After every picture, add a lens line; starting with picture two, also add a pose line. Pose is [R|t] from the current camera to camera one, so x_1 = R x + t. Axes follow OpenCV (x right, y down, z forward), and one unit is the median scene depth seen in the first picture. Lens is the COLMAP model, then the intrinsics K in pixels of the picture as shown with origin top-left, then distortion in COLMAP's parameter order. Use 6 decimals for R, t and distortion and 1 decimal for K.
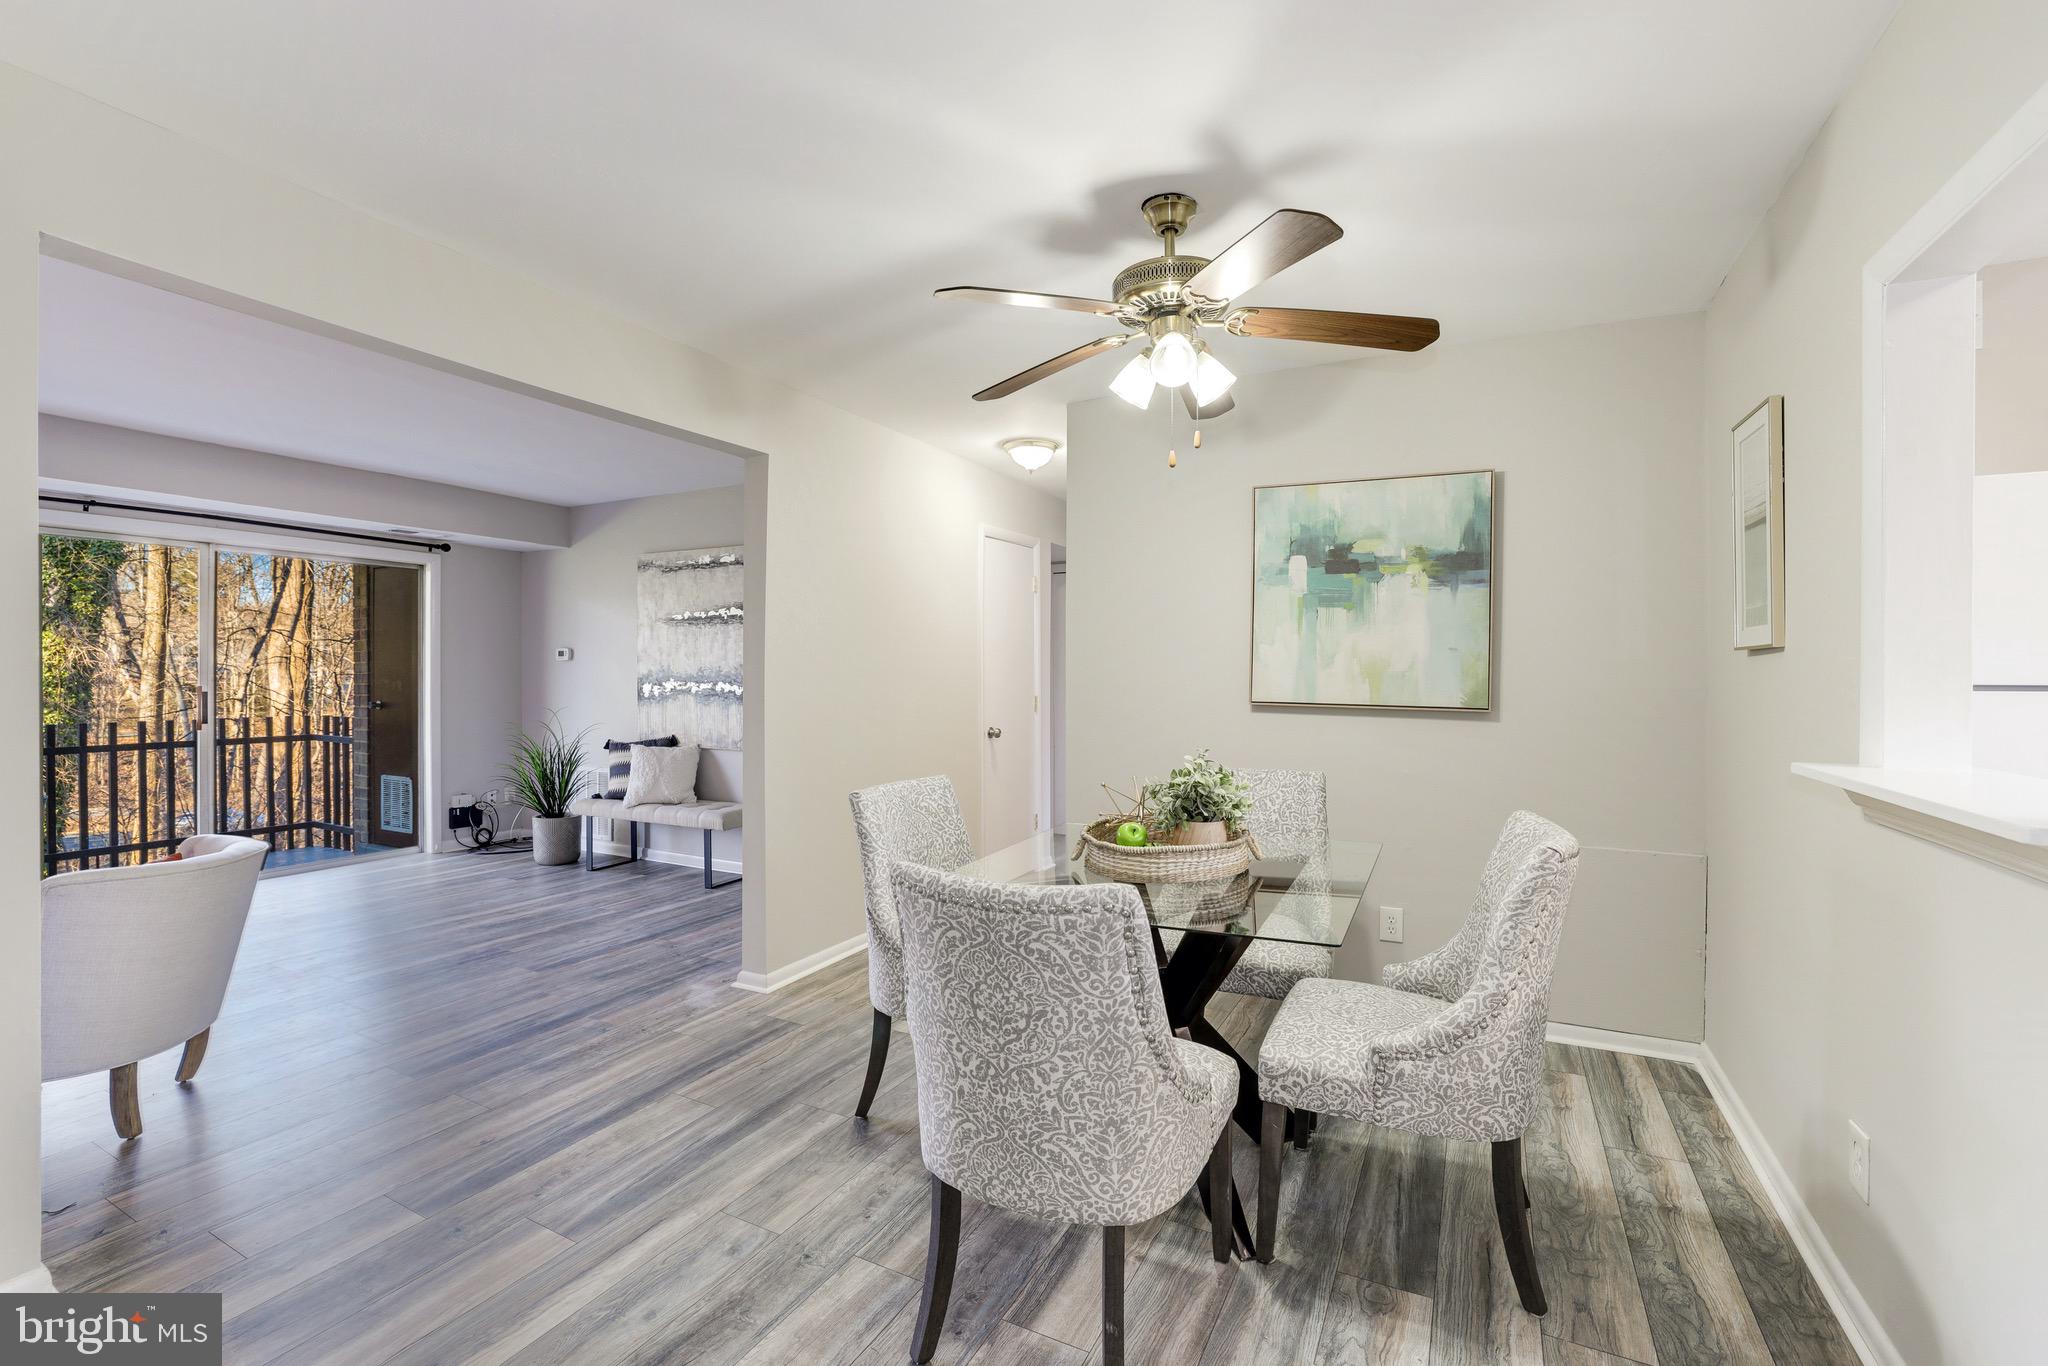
lens RADIAL K [[884.1, 0, 1025.1], [0, 884.1, 678.0], [0, 0, 1]] dist [-0.047546, 0.015862]
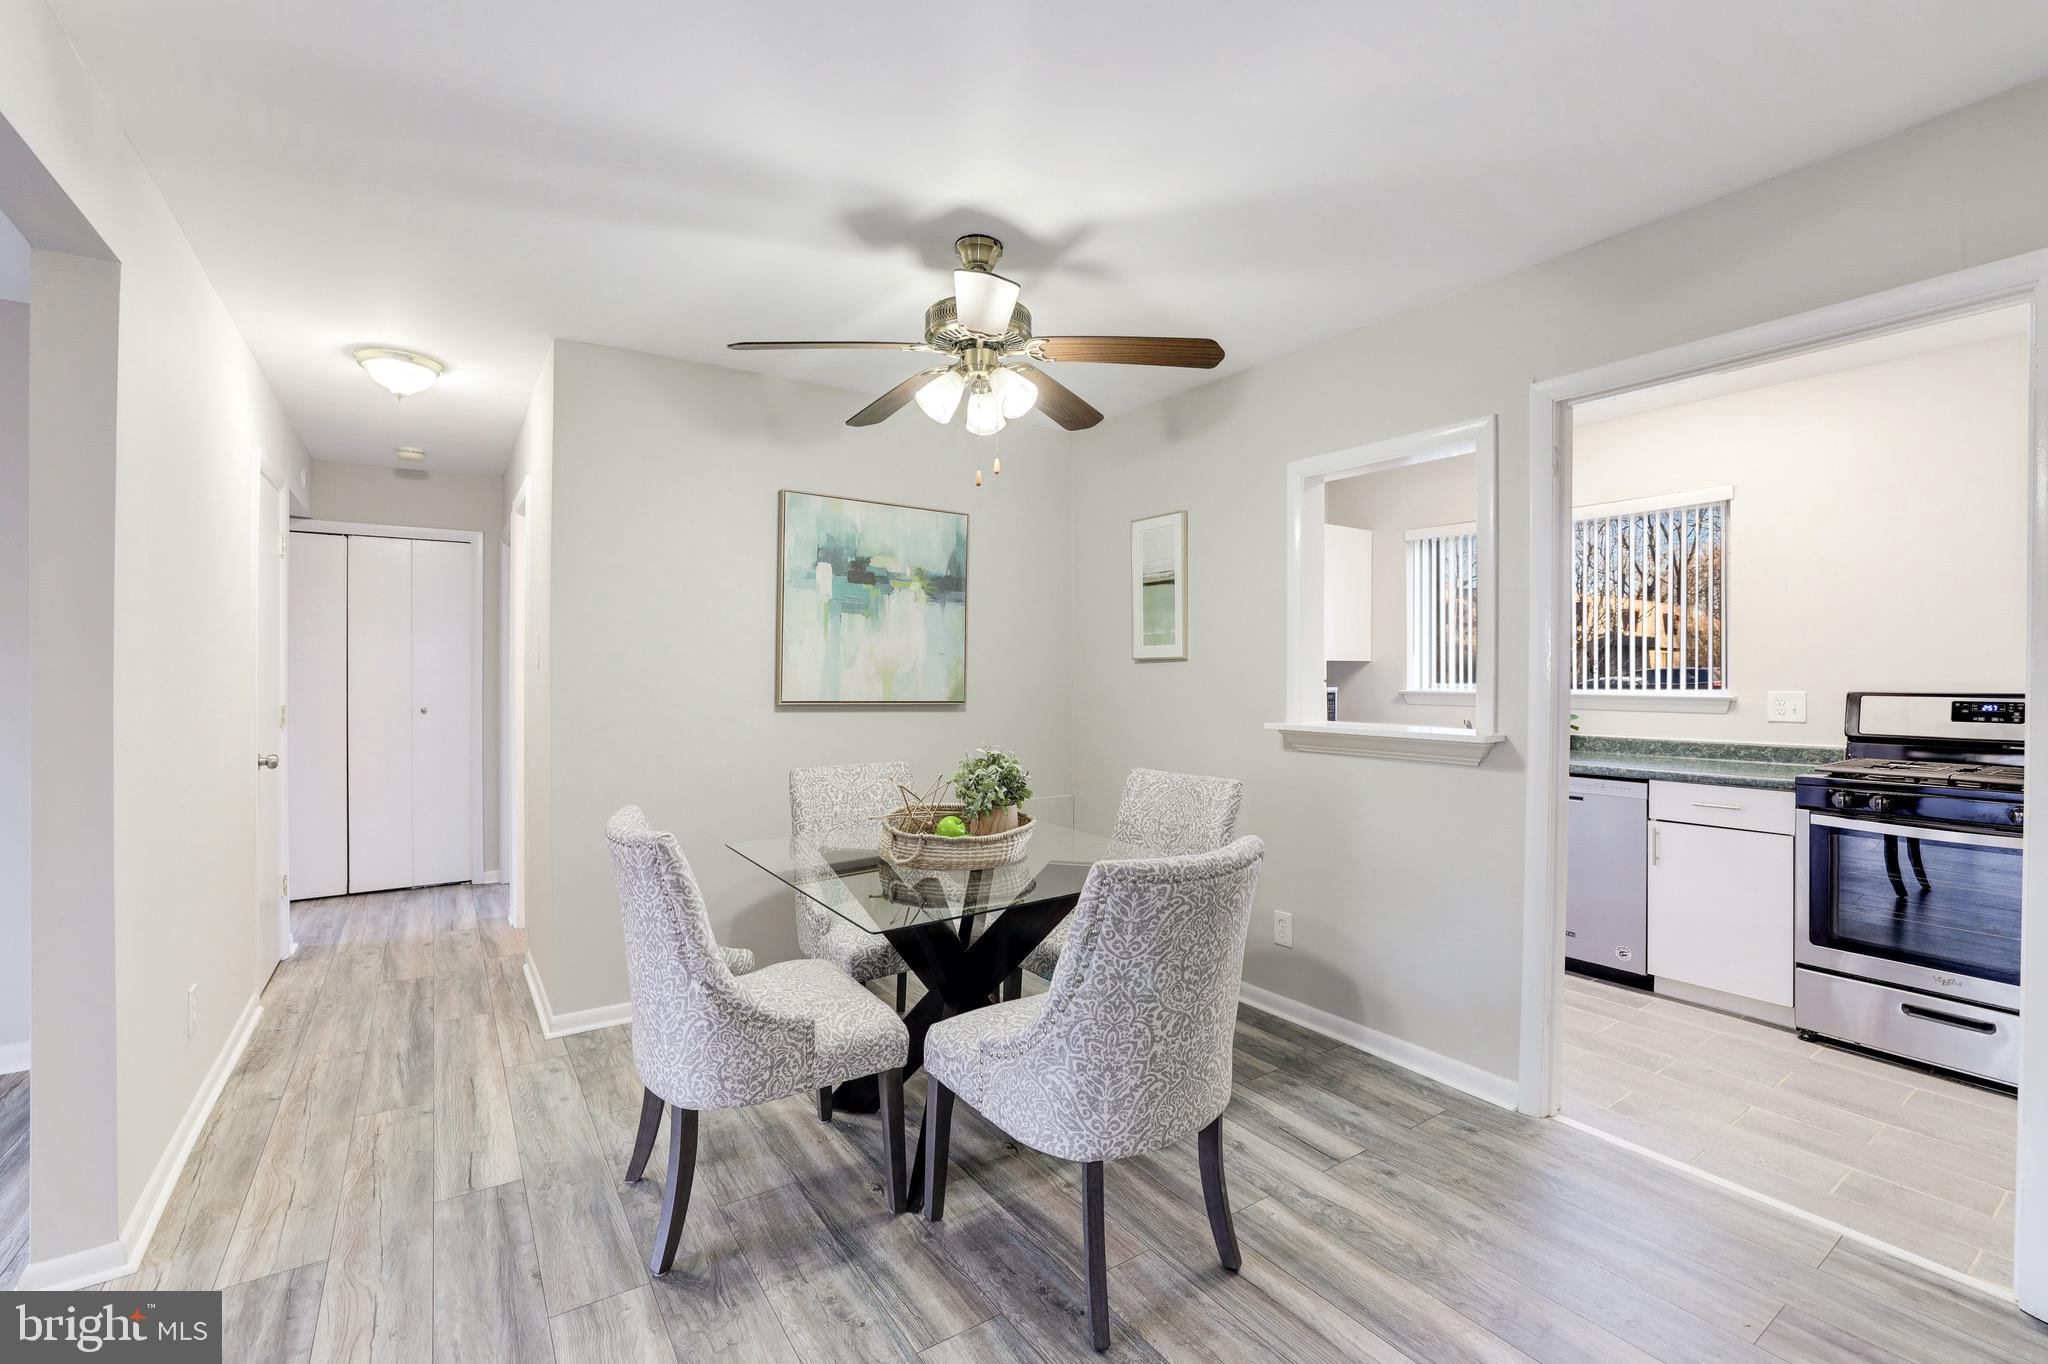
lens RADIAL K [[884.1, 0, 1022.8], [0, 884.1, 676.9], [0, 0, 1]] dist [-0.047546, 0.015862]
pose [[0.476344, -0.003367, 0.879253, -0.510965], [0.003648, 0.999992, 0.001853, -0.002636], [-0.879251, 0.002325, 0.476352, 0.285262]]
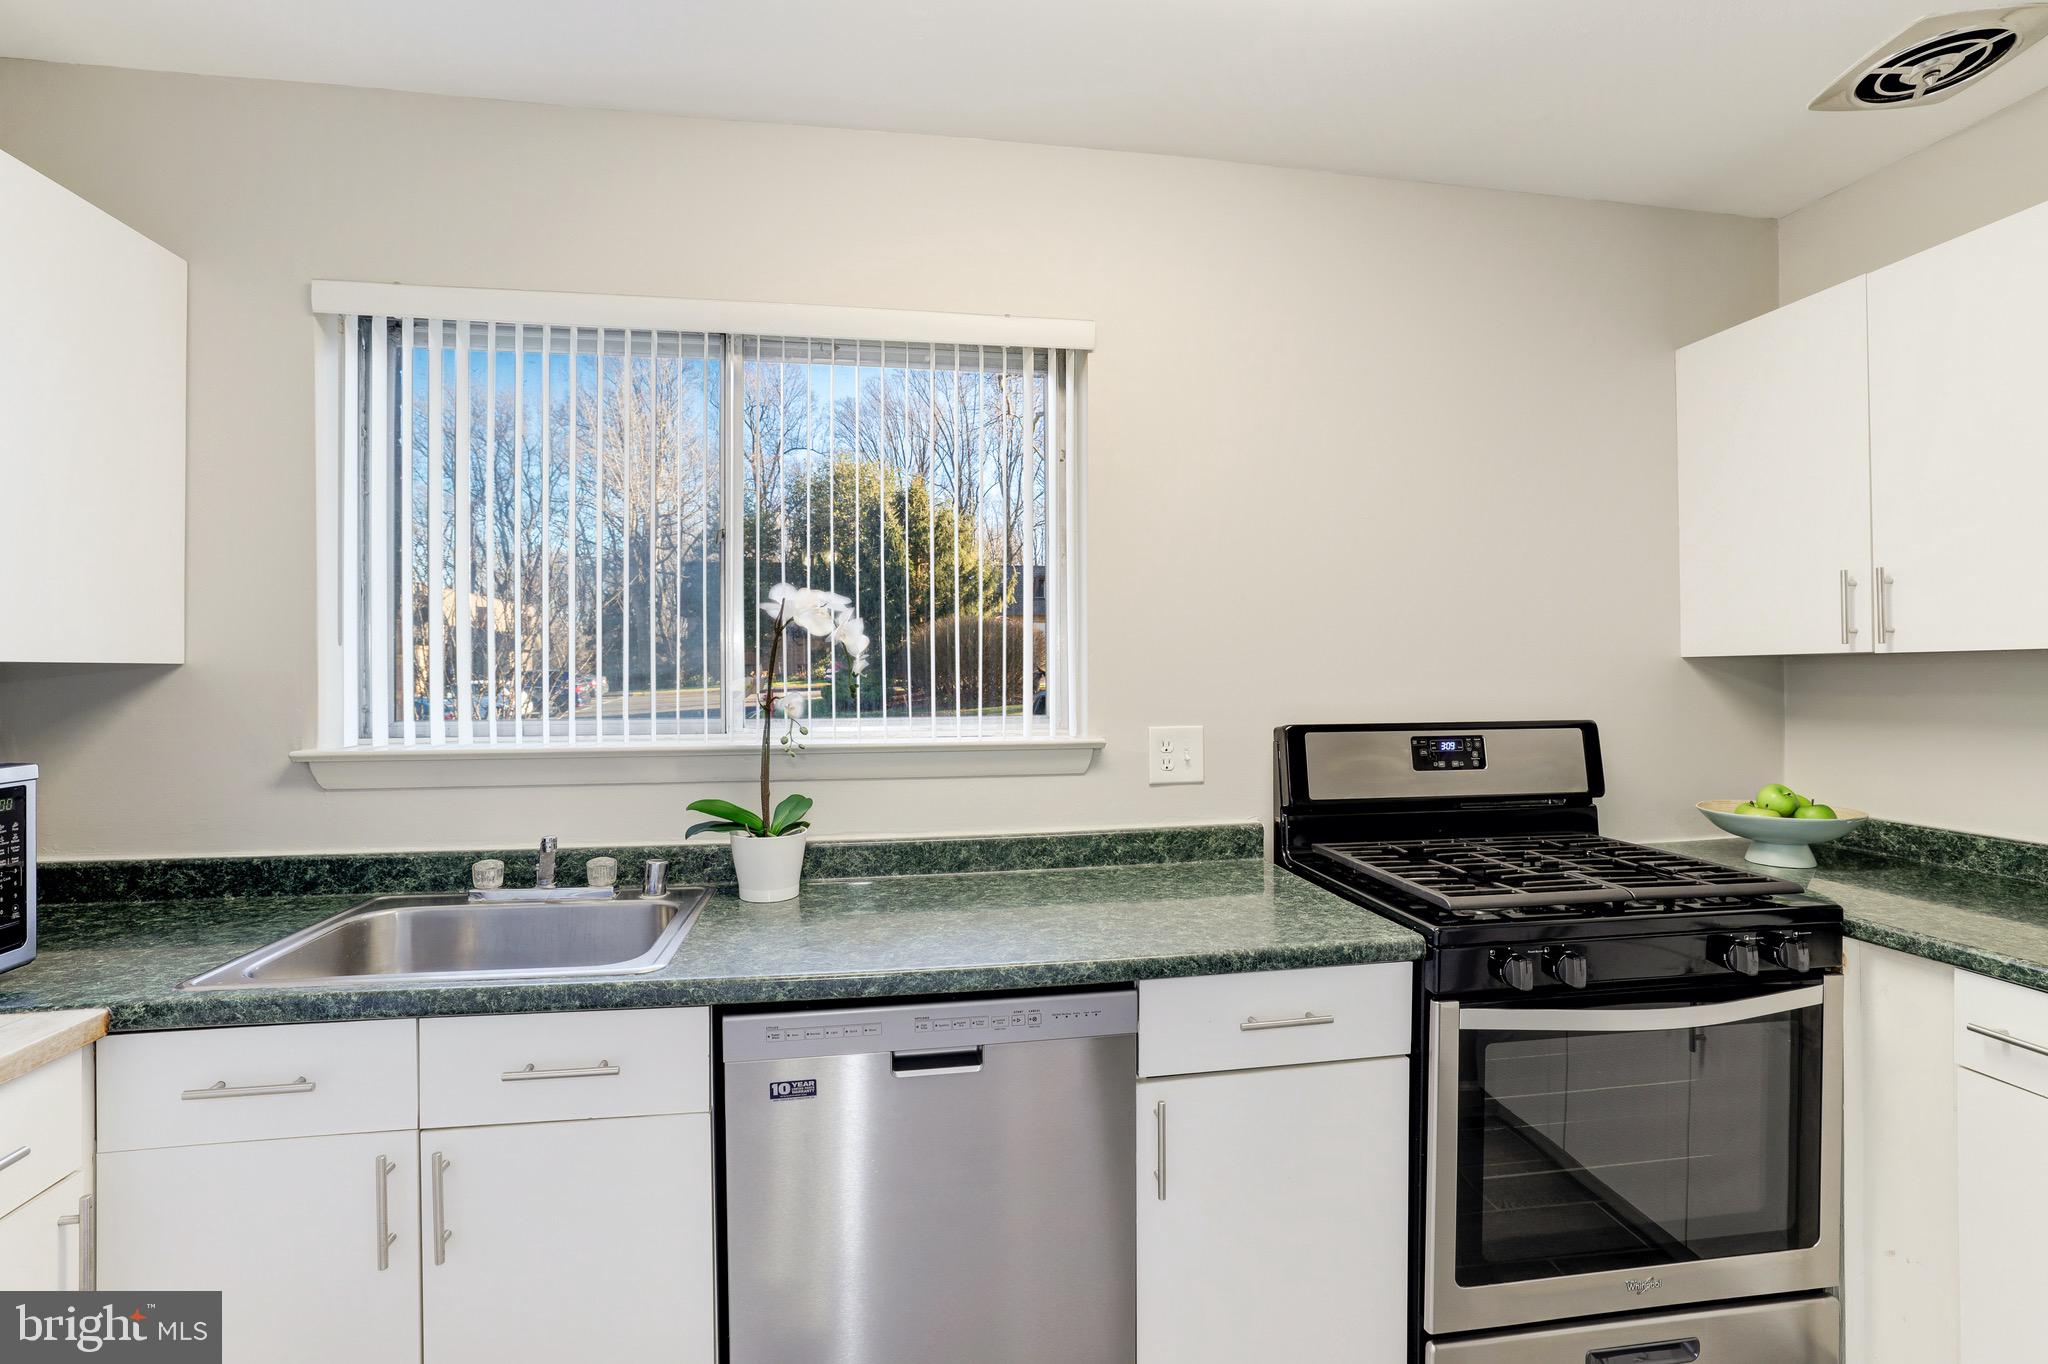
lens RADIAL K [[951.2, 0, 1024.2], [0, 951.2, 677.6], [0, 0, 1]] dist [-0.033819, 0.012373]
pose [[-0.602703, -0.002847, 0.797960, 0.431751], [0.008769, 0.999910, 0.010190, -0.018858], [-0.797917, 0.013139, -0.602624, 0.422021]]
